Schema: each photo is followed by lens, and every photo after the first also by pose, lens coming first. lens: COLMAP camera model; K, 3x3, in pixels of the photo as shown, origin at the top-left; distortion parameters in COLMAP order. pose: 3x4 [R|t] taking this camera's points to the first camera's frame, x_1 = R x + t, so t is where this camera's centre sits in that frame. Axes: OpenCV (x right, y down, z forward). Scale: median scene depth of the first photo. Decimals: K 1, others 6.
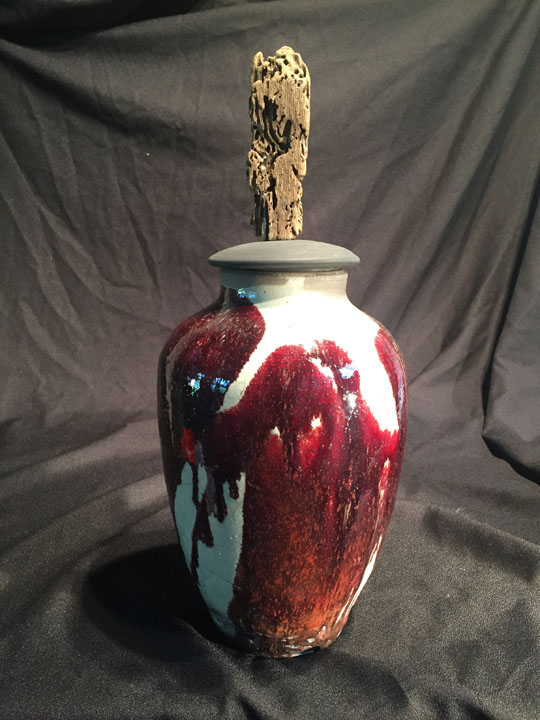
lens RADIAL K [[635.9, 0, 271.4], [0, 635.9, 358.5], [0, 0, 1]] dist [0.082741, -0.147187]
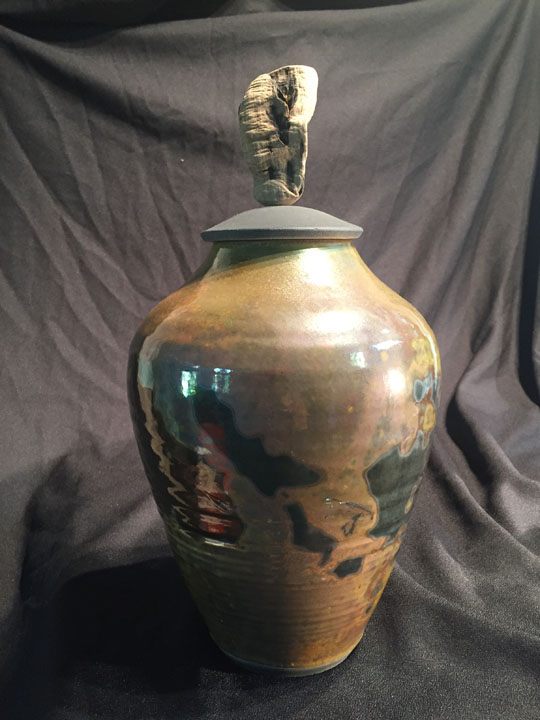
lens RADIAL K [[635.9, 0, 281.1], [0, 635.9, 358.4], [0, 0, 1]] dist [0.082741, -0.147187]
pose [[0.967281, -0.058391, 0.246895, -0.299025], [0.067167, 0.997369, -0.027266, 0.010020], [-0.244653, 0.042957, 0.968659, 0.057196]]
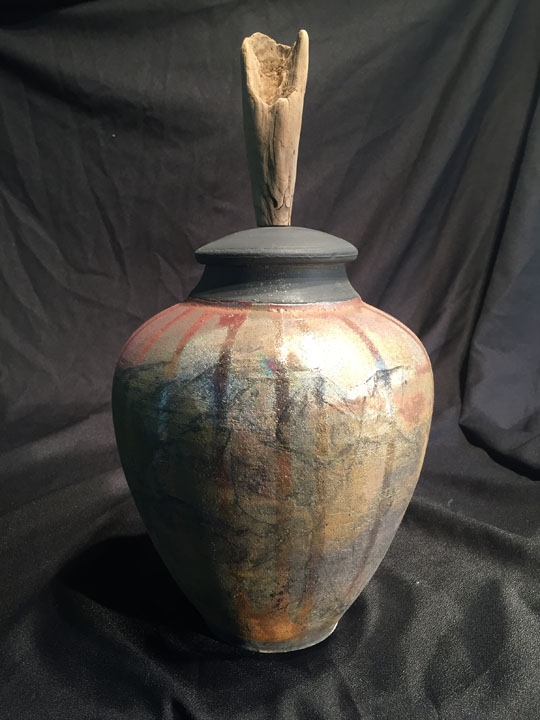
lens RADIAL K [[635.9, 0, 271.1], [0, 635.9, 357.6], [0, 0, 1]] dist [0.082741, -0.147187]
pose [[0.999825, -0.006884, 0.017419, 0.024287], [0.006863, 0.999976, 0.001252, 0.014553], [-0.017428, -0.001132, 0.999847, 0.032091]]
